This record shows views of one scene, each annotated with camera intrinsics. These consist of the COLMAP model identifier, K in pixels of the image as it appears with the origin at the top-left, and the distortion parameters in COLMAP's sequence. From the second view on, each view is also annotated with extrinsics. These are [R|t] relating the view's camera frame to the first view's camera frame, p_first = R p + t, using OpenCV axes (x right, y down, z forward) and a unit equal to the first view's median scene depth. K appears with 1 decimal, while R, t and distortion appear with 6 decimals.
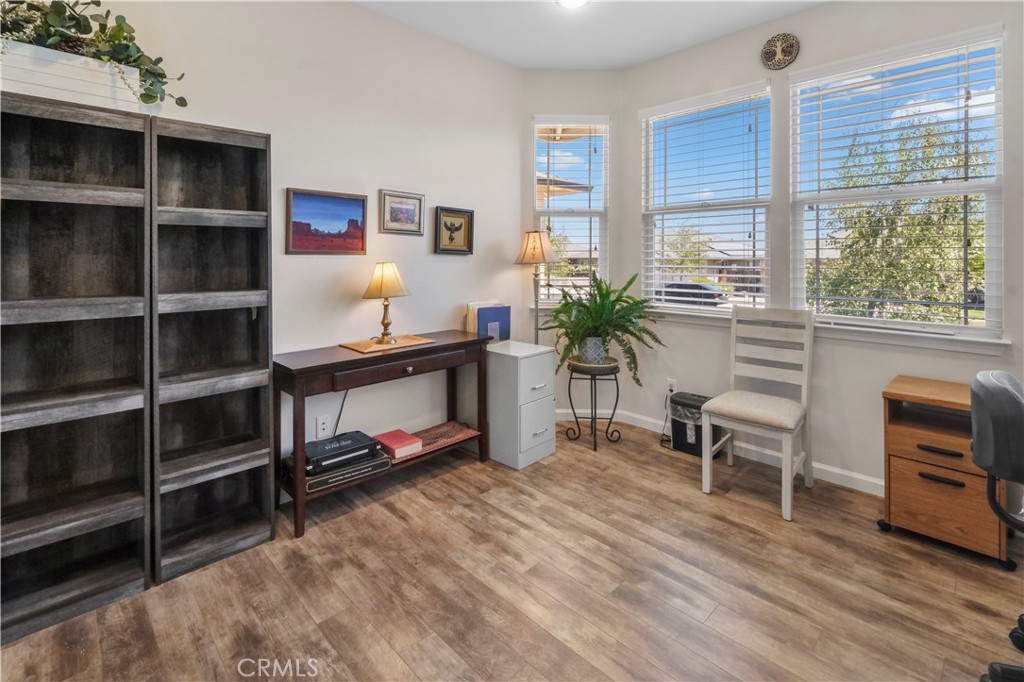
lens RADIAL K [[475.5, 0, 497.1], [0, 475.5, 257.2], [0, 0, 1]] dist [-0.003804, -0.000686]
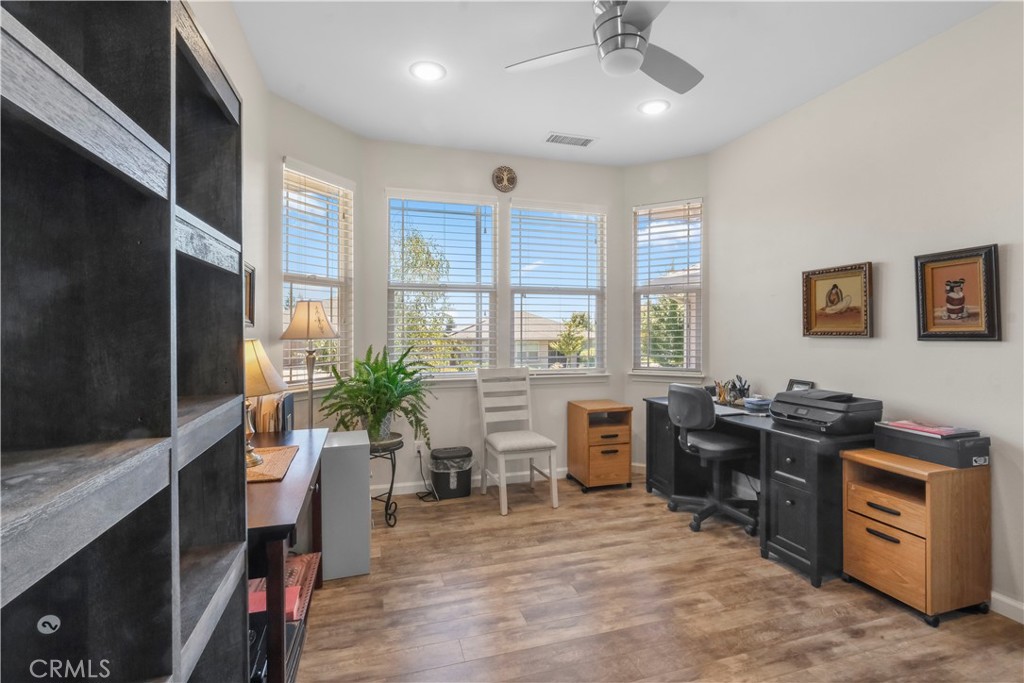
lens RADIAL K [[475.5, 0, 511.9], [0, 475.5, 335.8], [0, 0, 1]] dist [-0.003804, -0.000686]
pose [[0.446060, -0.013425, 0.894902, -0.714897], [0.004357, 0.999908, 0.012828, -0.001963], [-0.894992, -0.001823, 0.446078, 0.429000]]
